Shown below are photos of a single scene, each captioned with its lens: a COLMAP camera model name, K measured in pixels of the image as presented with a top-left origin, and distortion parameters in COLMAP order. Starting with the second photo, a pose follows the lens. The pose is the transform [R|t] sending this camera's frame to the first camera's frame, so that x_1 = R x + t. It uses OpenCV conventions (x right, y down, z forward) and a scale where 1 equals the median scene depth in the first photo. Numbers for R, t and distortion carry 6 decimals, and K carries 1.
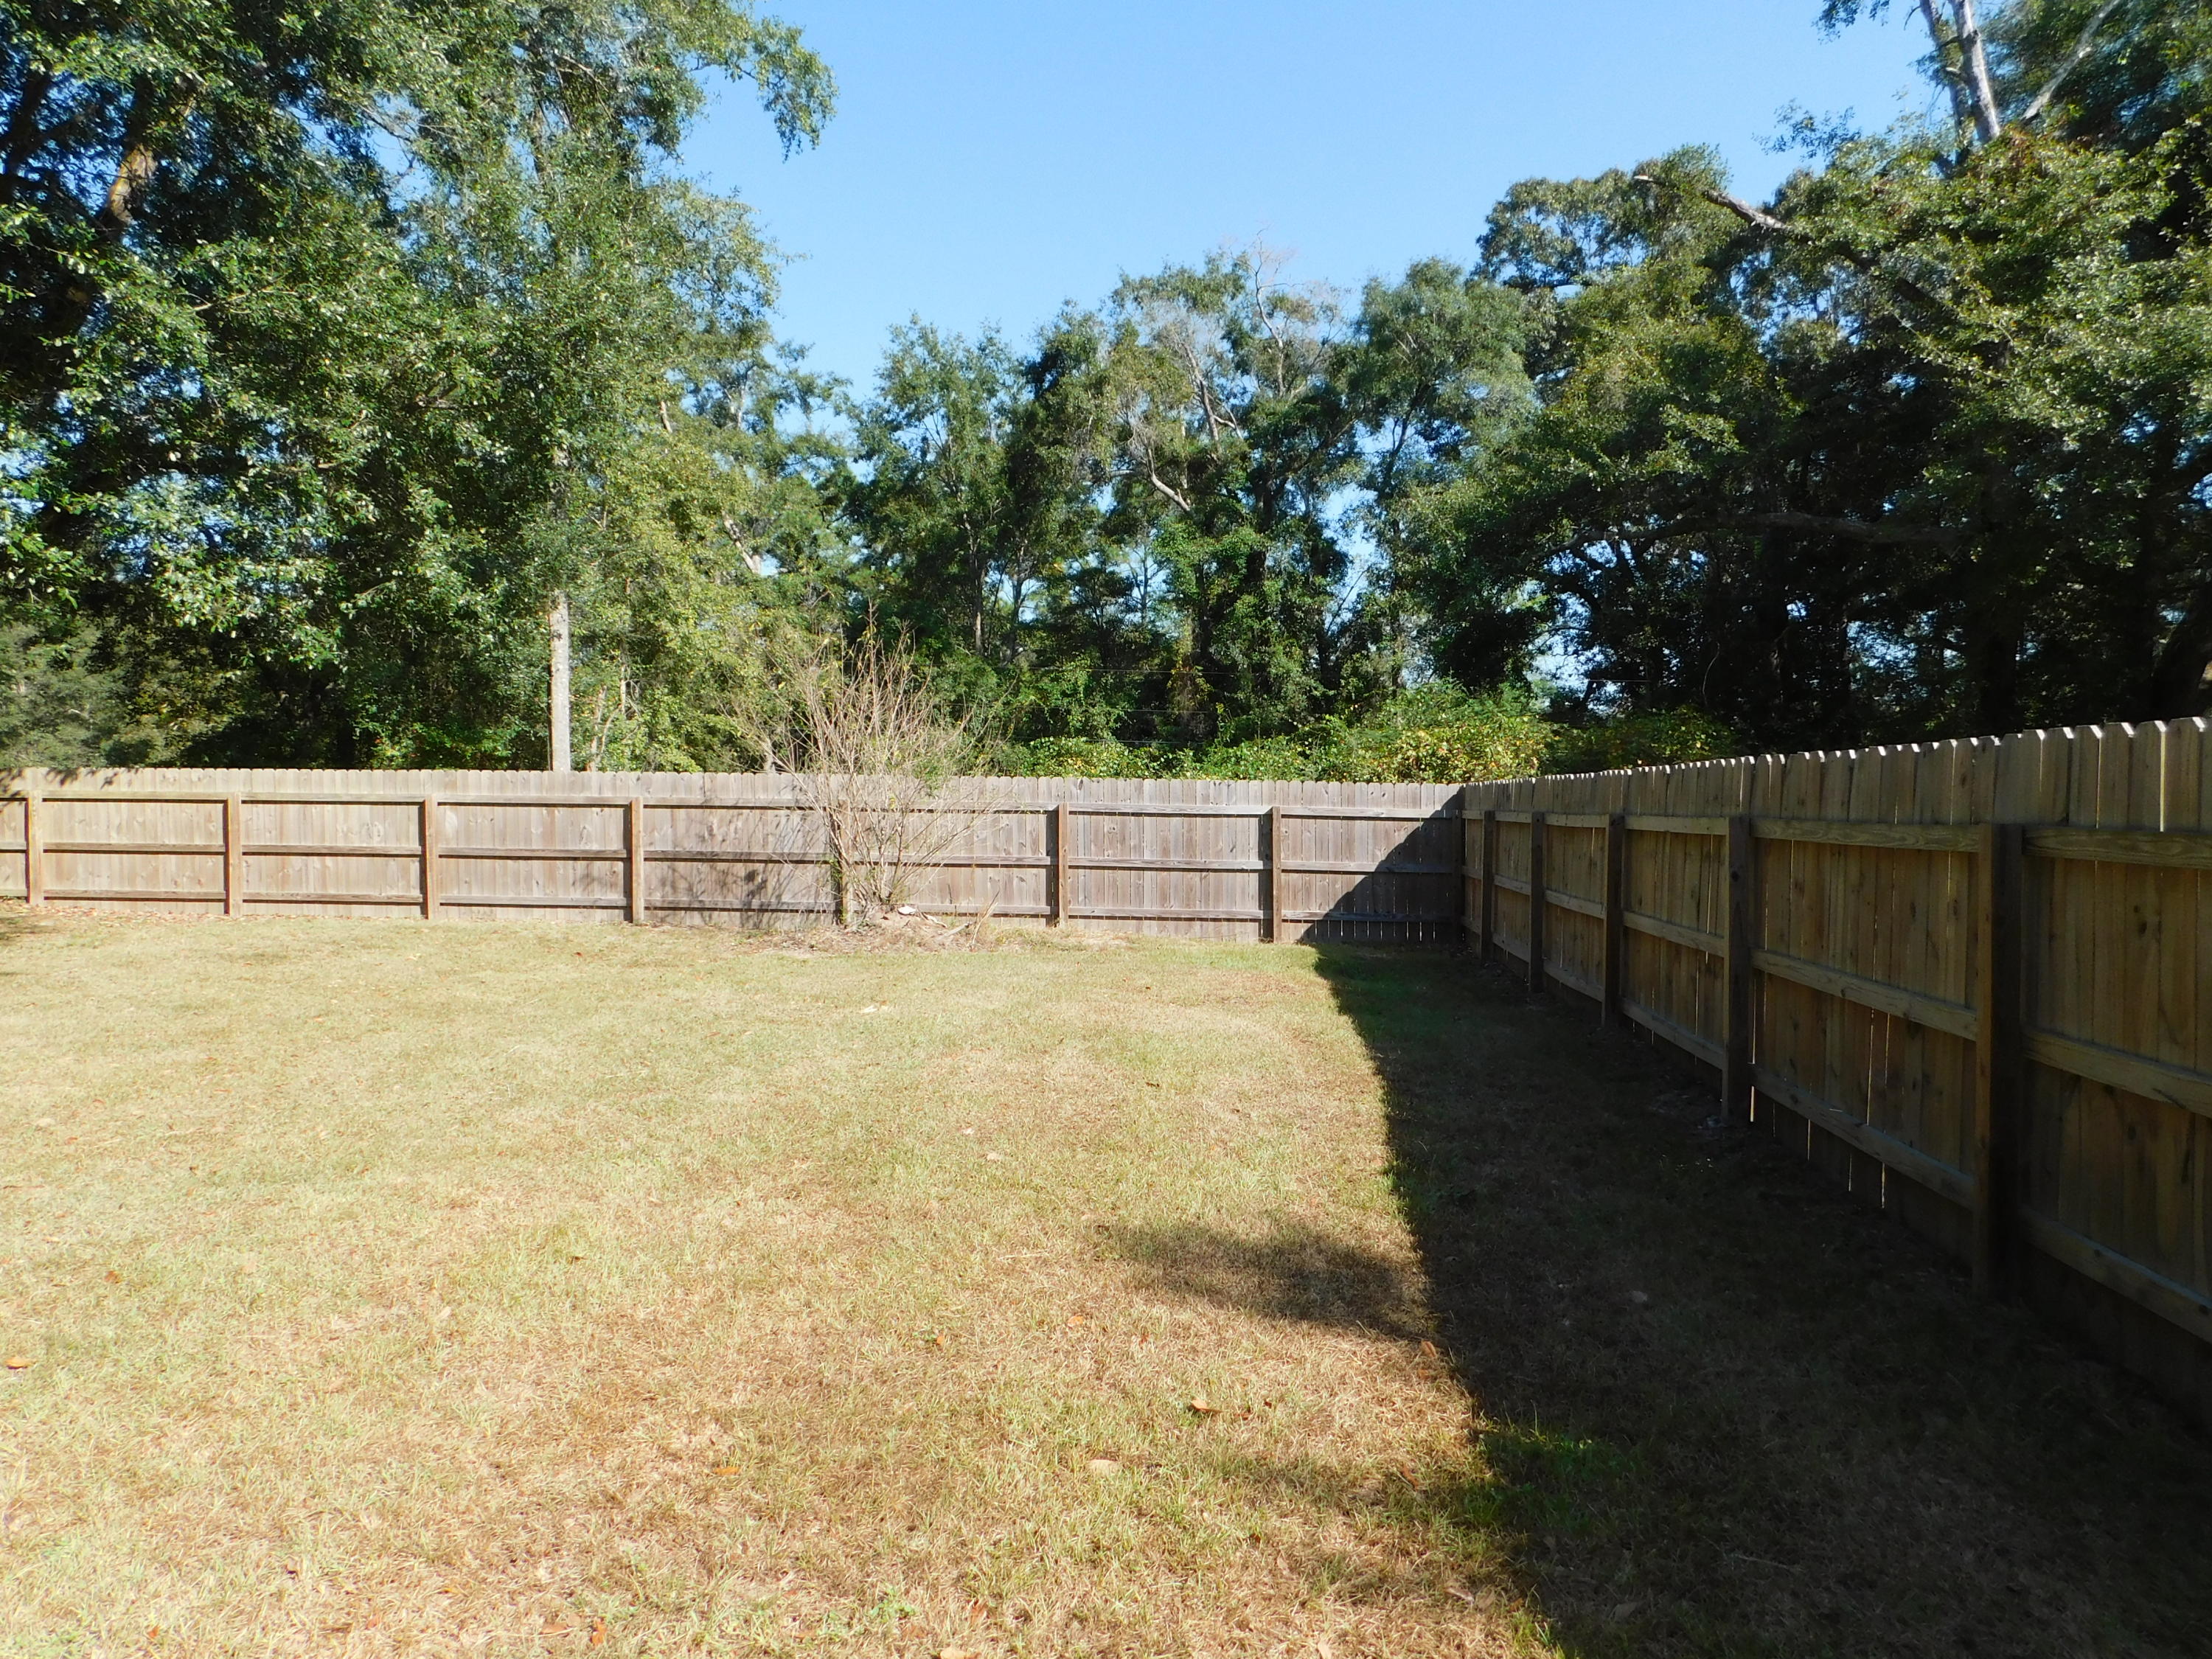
lens RADIAL K [[1439.4, 0, 1106.0], [0, 1439.4, 829.5], [0, 0, 1]] dist [-0.061181, 0.040154]
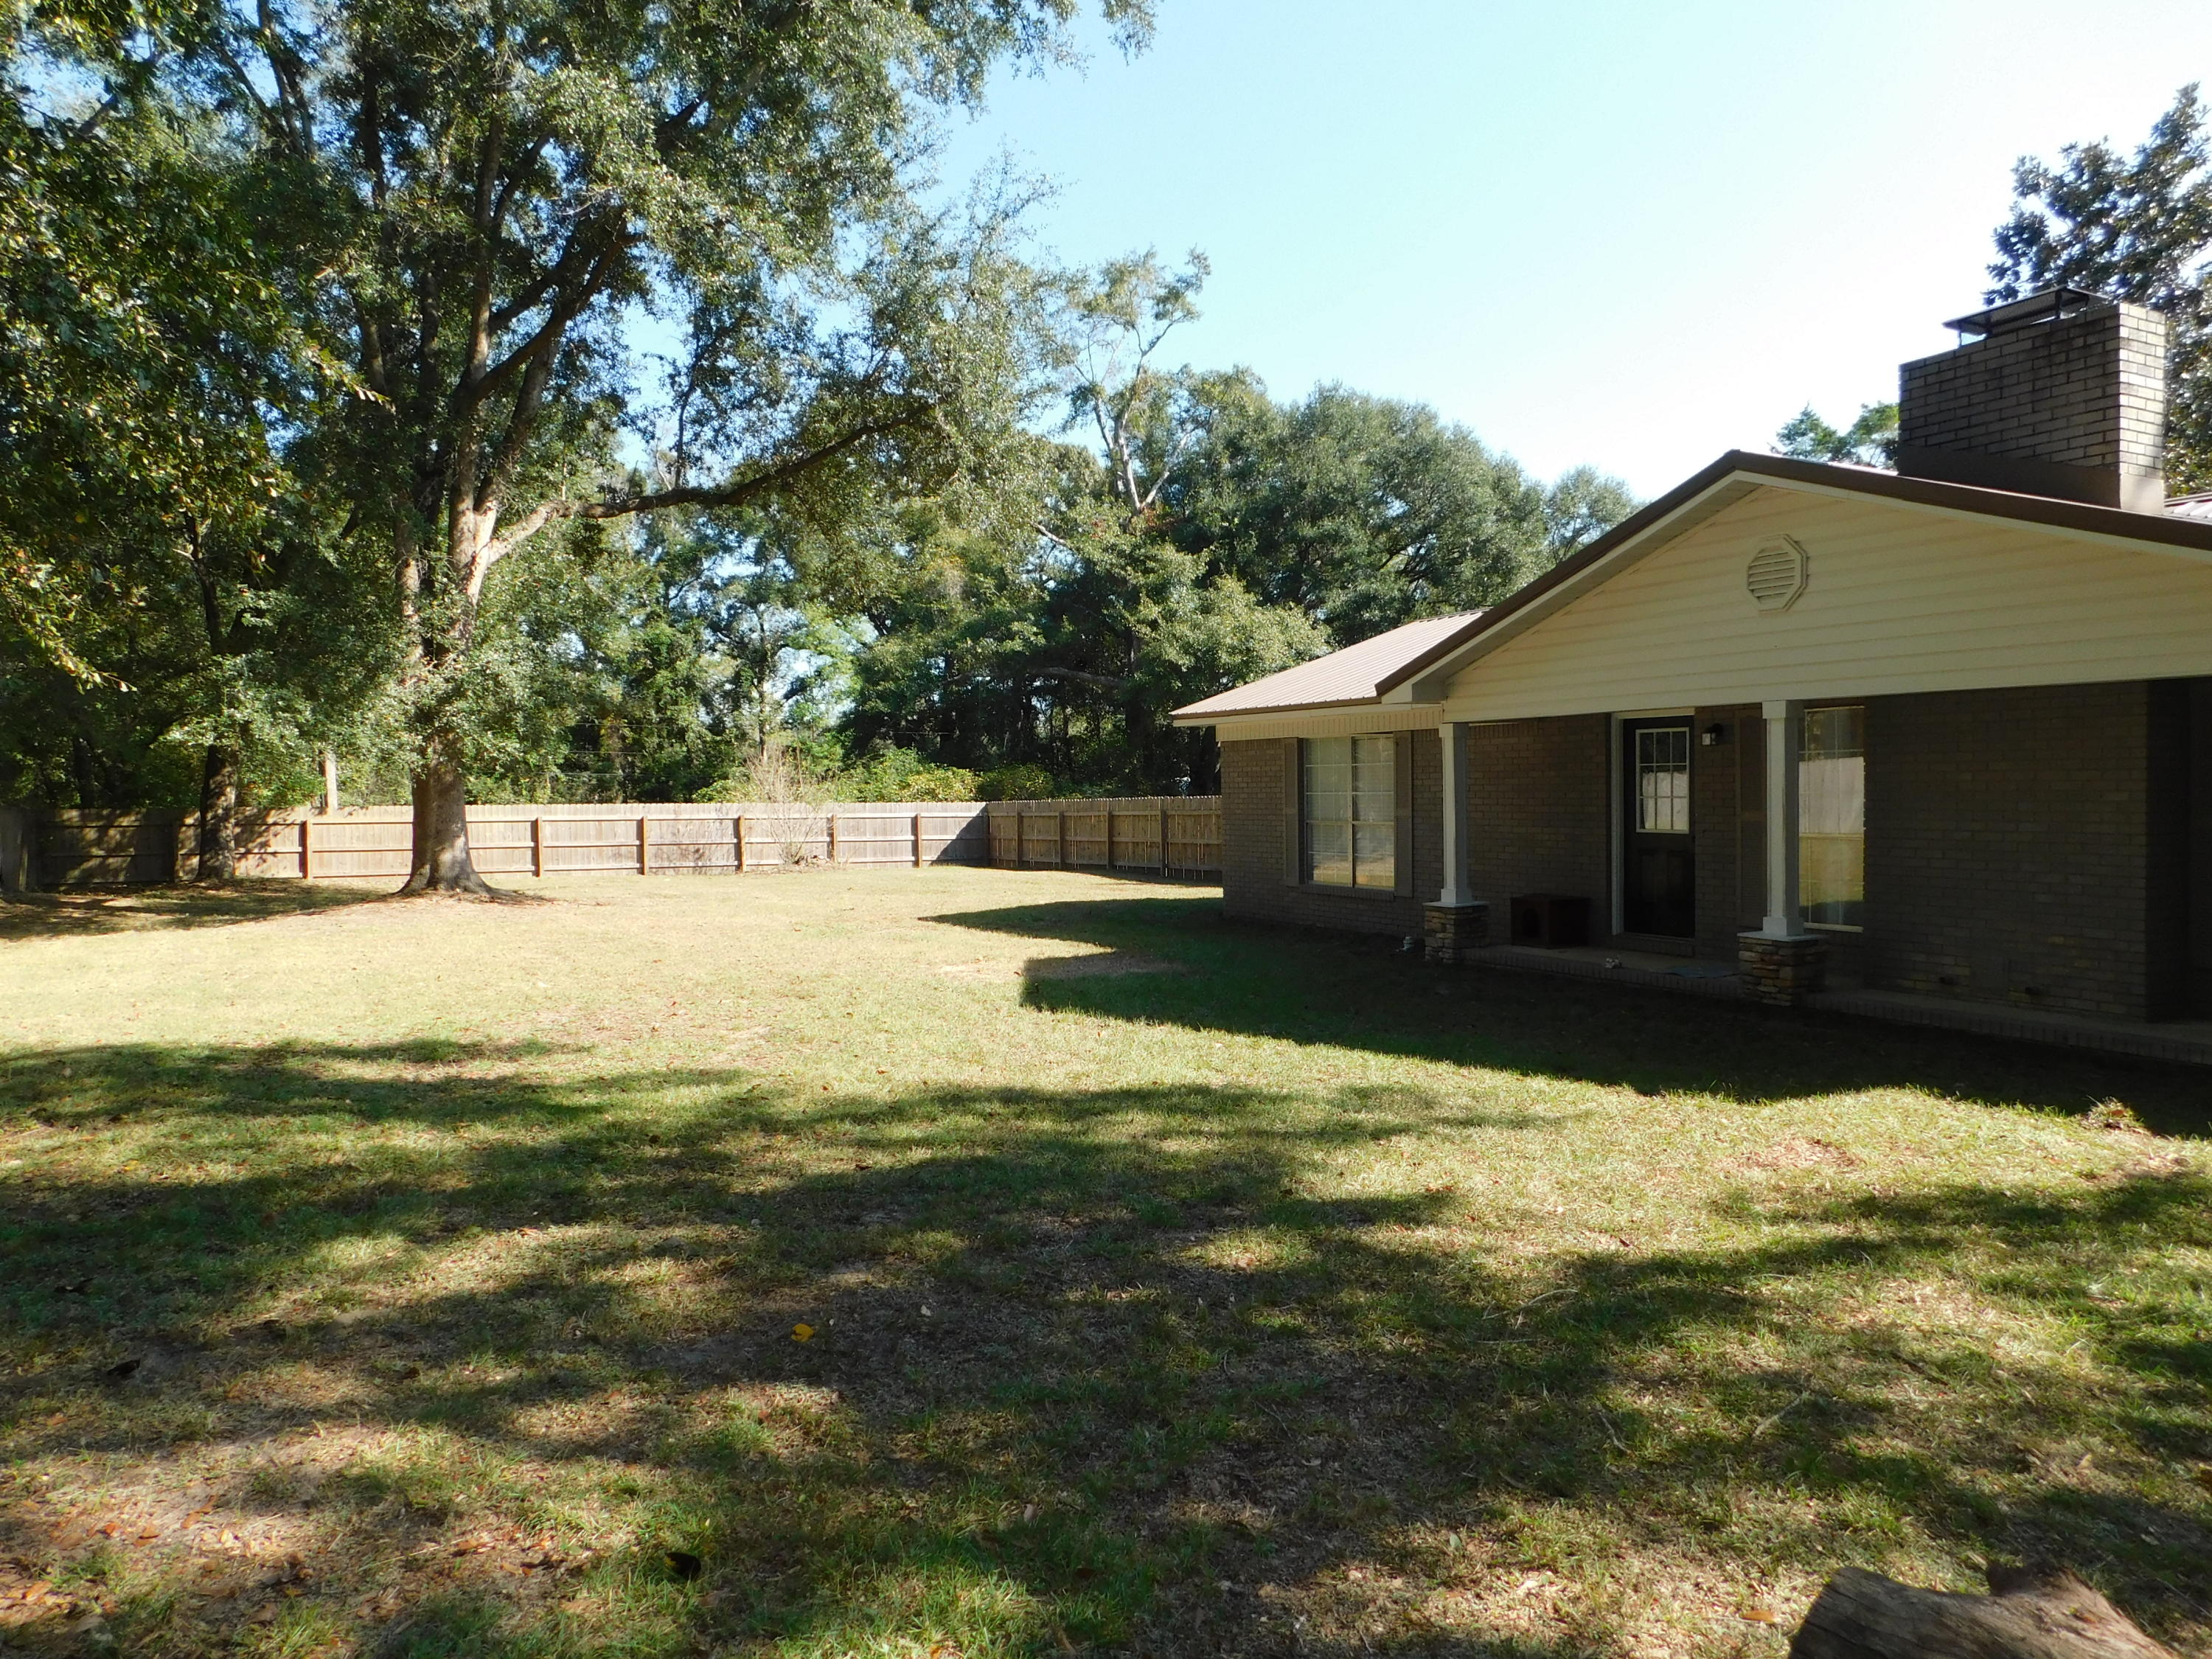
lens RADIAL K [[1448.5, 0, 1120.8], [0, 1448.5, 826.7], [0, 0, 1]] dist [-0.066315, 0.052700]
pose [[0.808967, -0.028363, 0.587170, -0.976209], [0.034567, 0.999402, 0.000651, 0.015944], [-0.586837, 0.019770, 0.809464, -1.083359]]
